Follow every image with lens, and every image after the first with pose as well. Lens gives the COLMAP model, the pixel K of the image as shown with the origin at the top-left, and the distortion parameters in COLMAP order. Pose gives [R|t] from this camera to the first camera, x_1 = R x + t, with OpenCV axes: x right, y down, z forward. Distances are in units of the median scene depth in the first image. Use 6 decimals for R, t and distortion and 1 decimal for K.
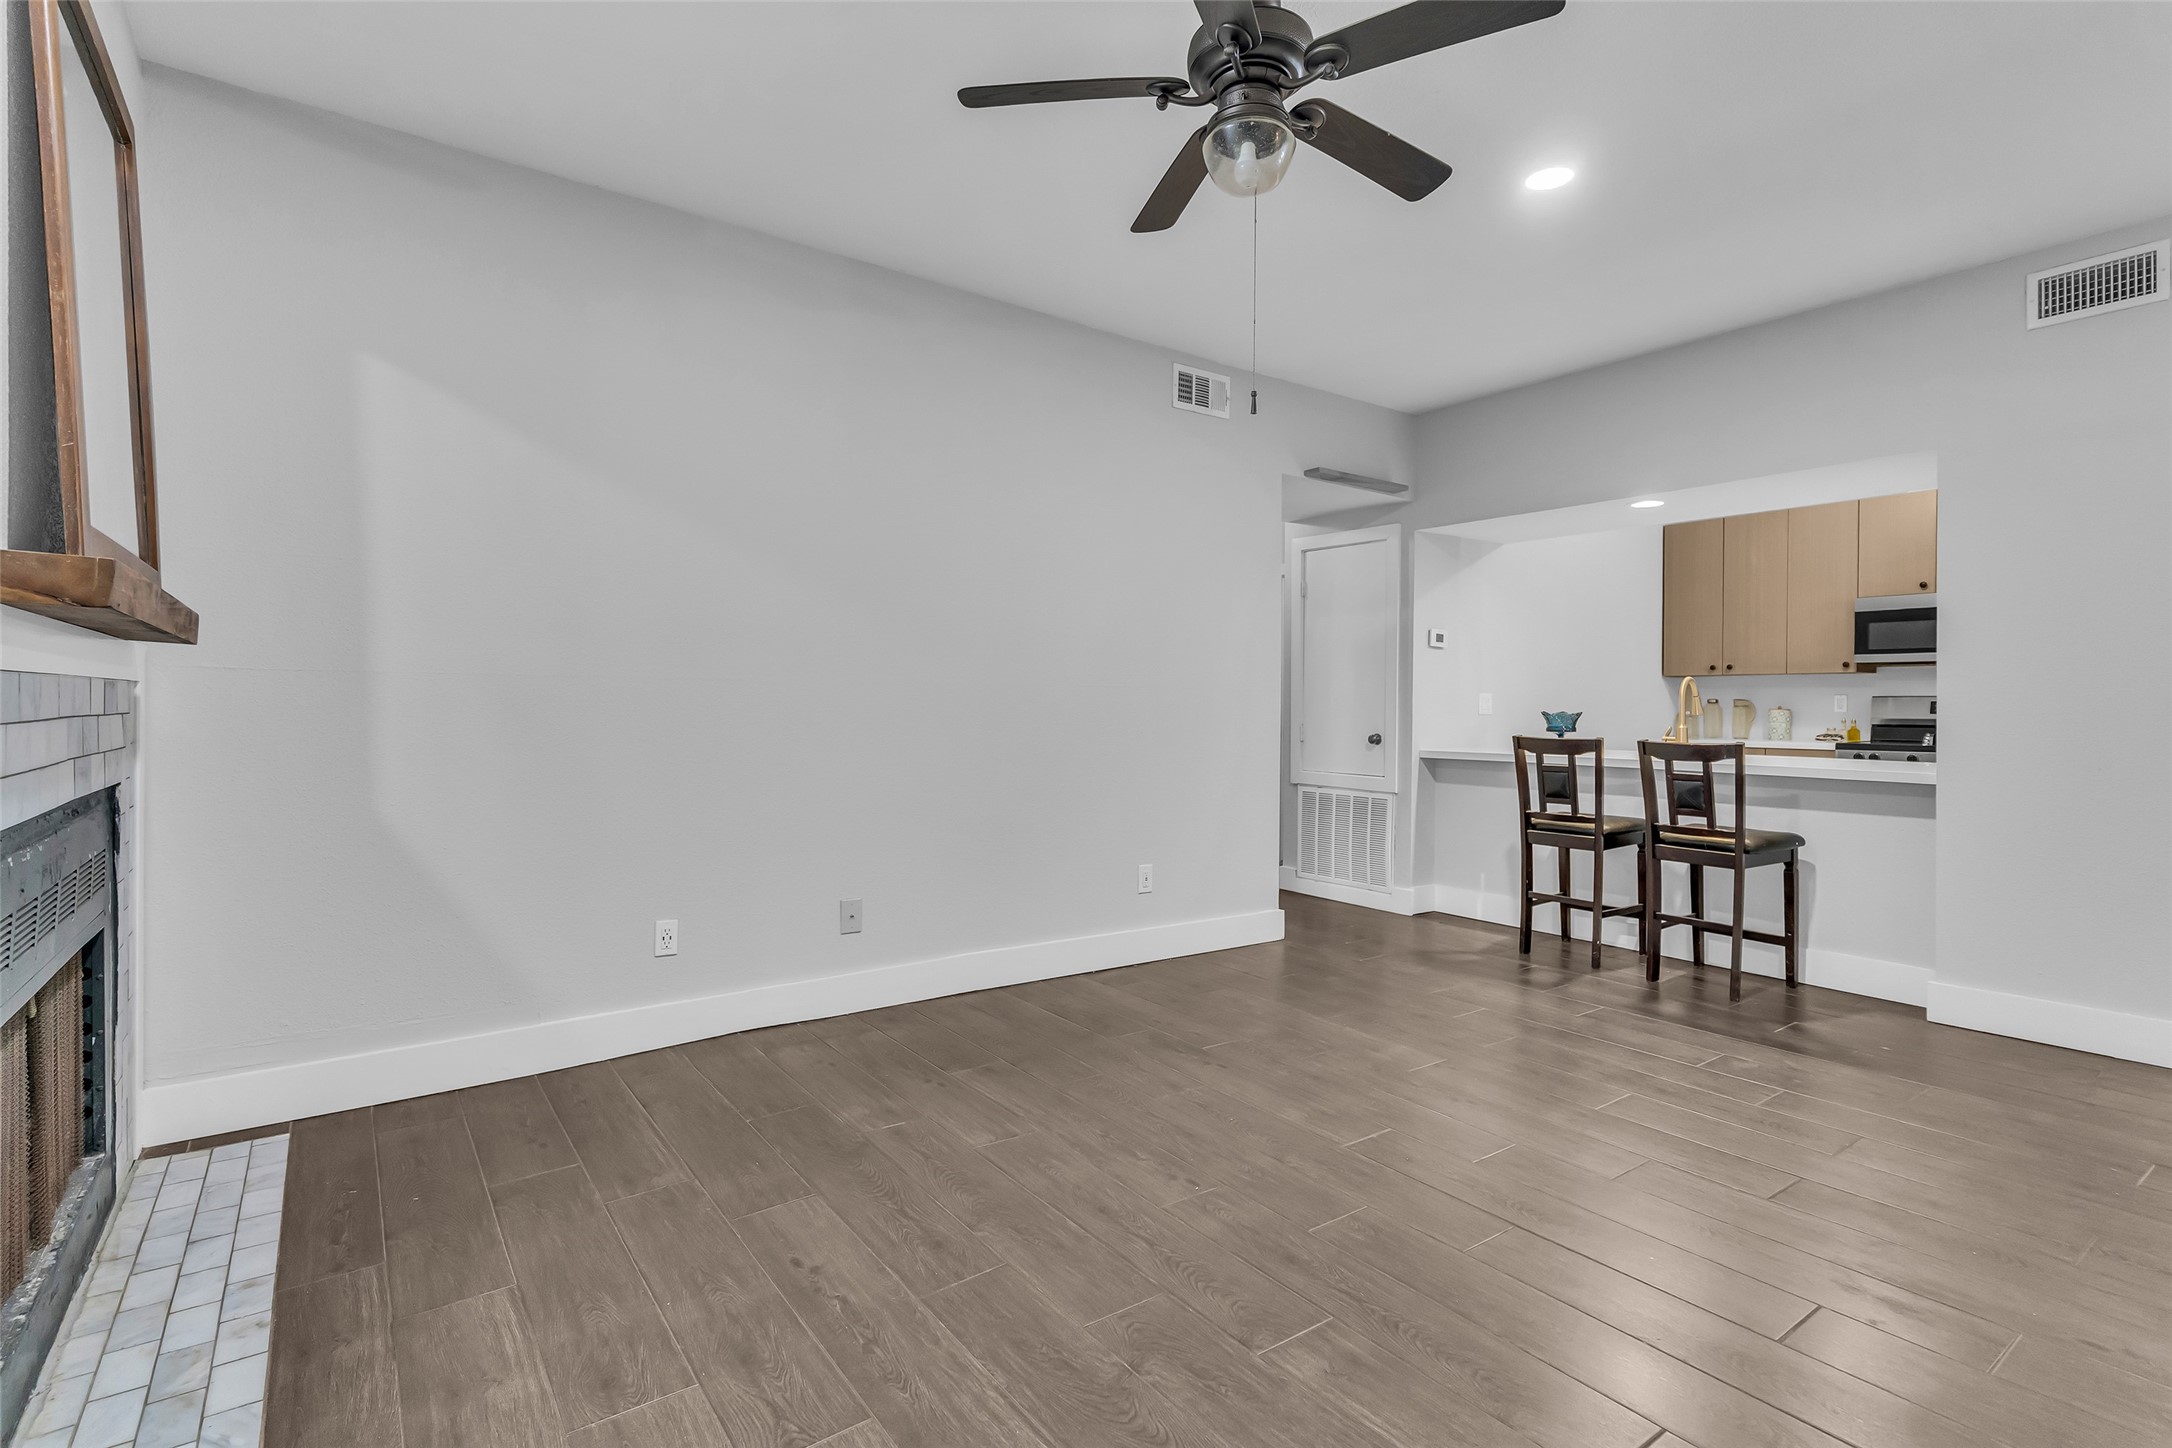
lens RADIAL K [[1044.3, 0, 1093.4], [0, 1044.3, 700.2], [0, 0, 1]] dist [0.001825, 0.000353]
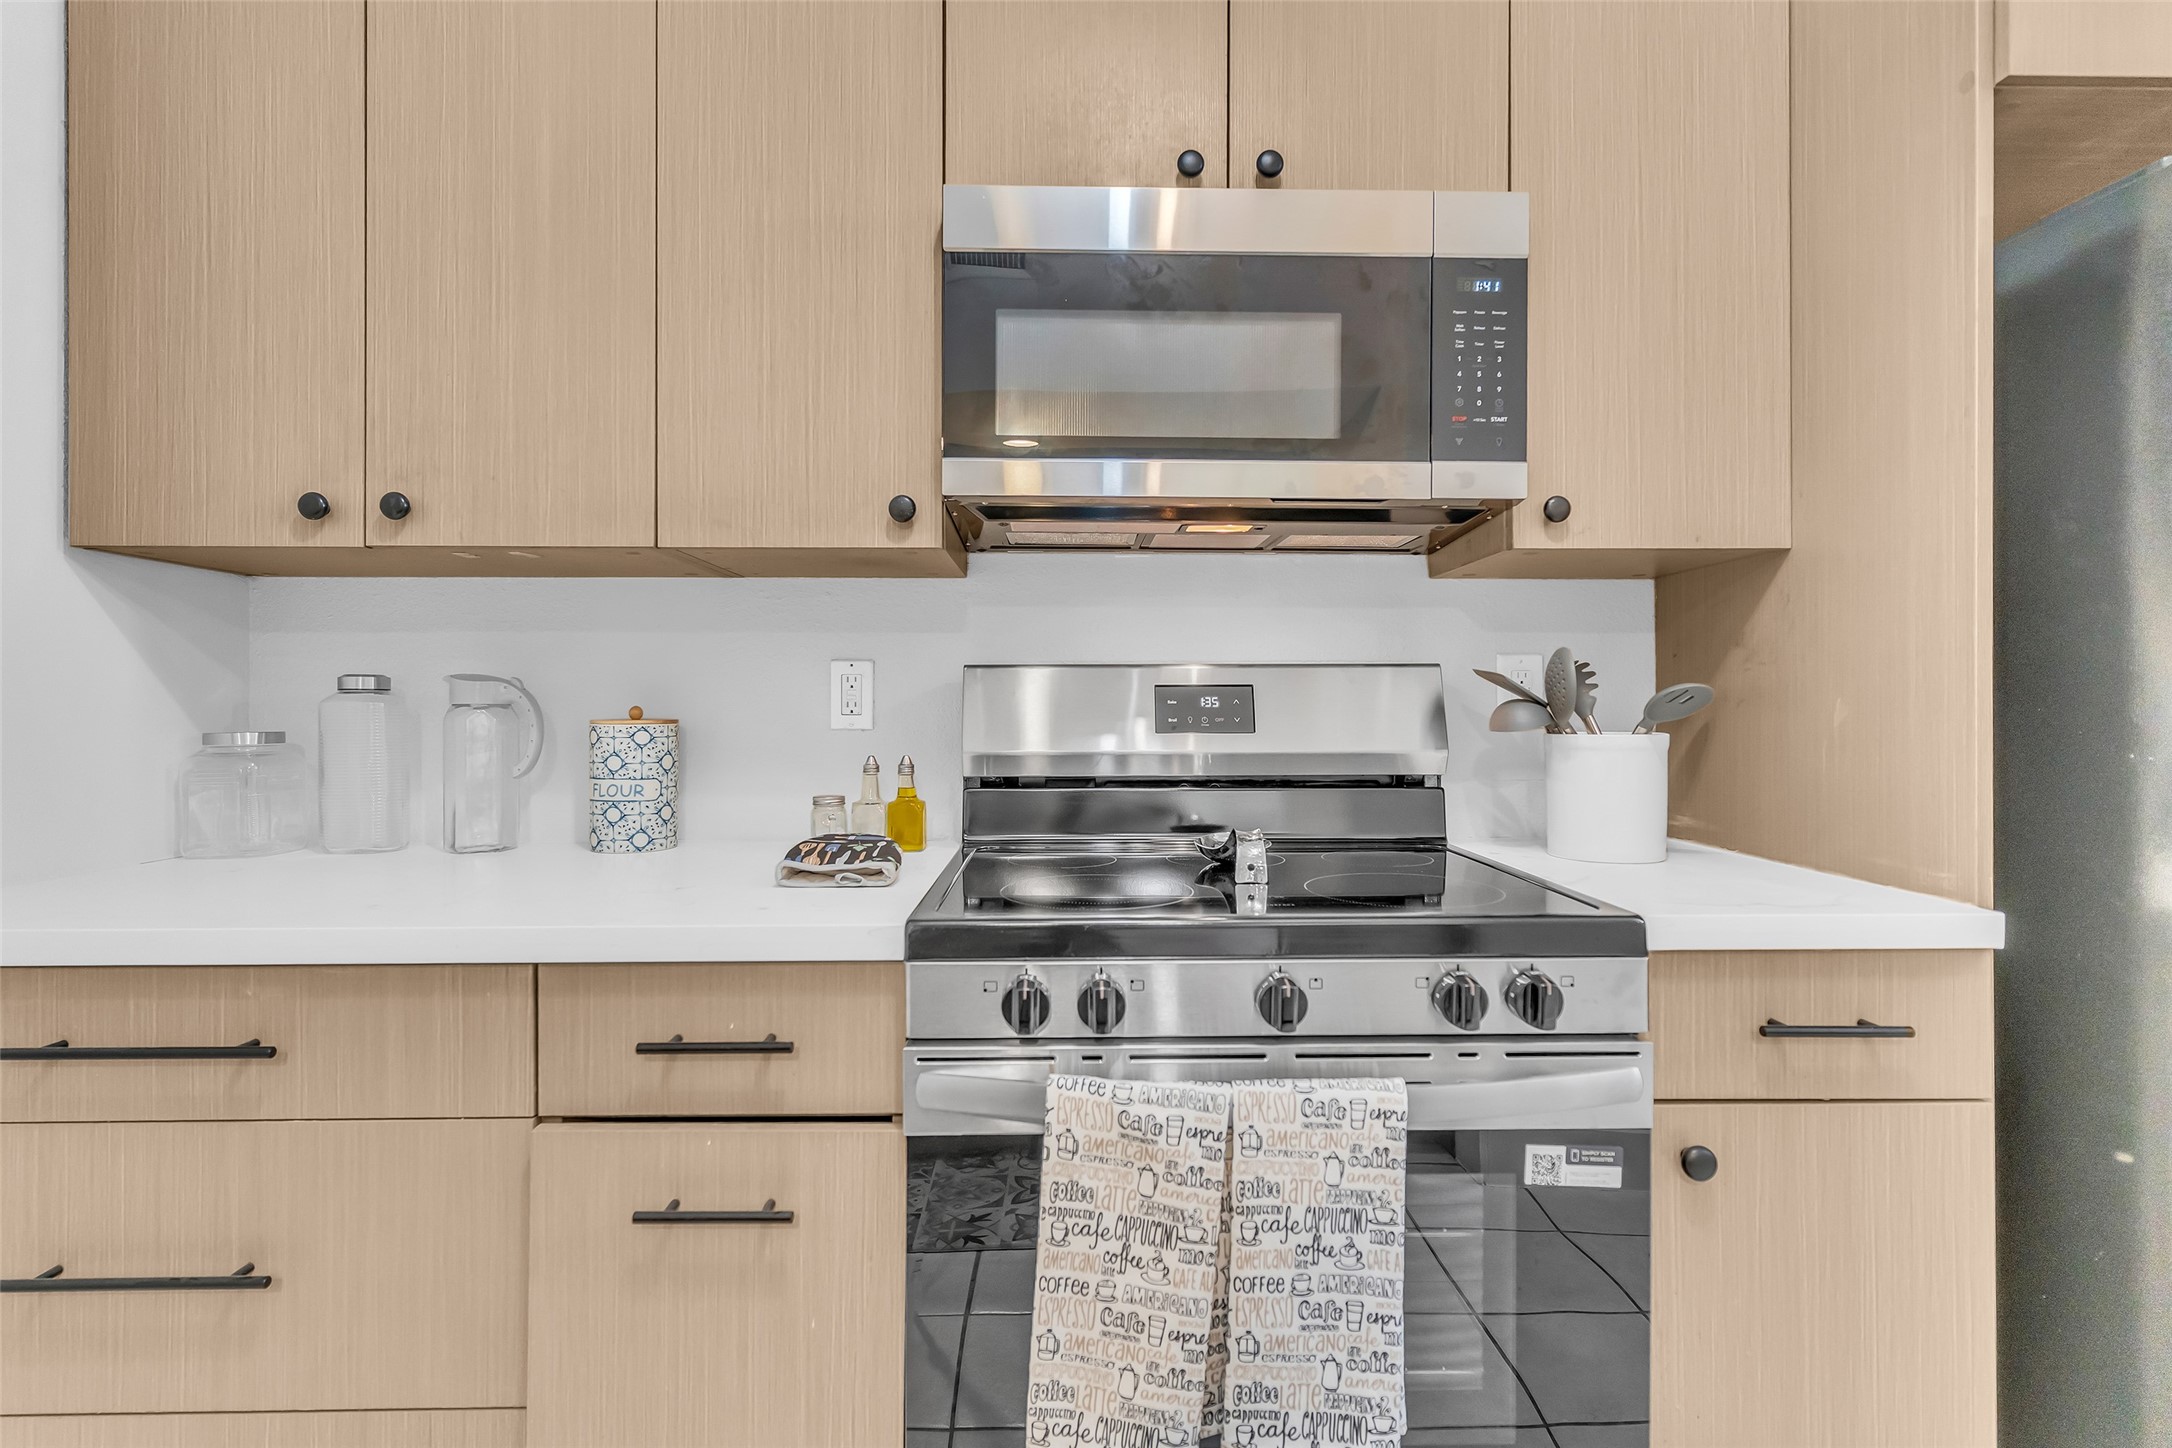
lens RADIAL K [[1044.3, 0, 1093.4], [0, 1044.3, 700.2], [0, 0, 1]] dist [0.001825, 0.000353]
pose [[0.574195, 0.006087, 0.818696, 0.574284], [0.003095, 0.999949, -0.009604, 0.007773], [-0.818713, 0.008048, 0.574147, 0.856278]]
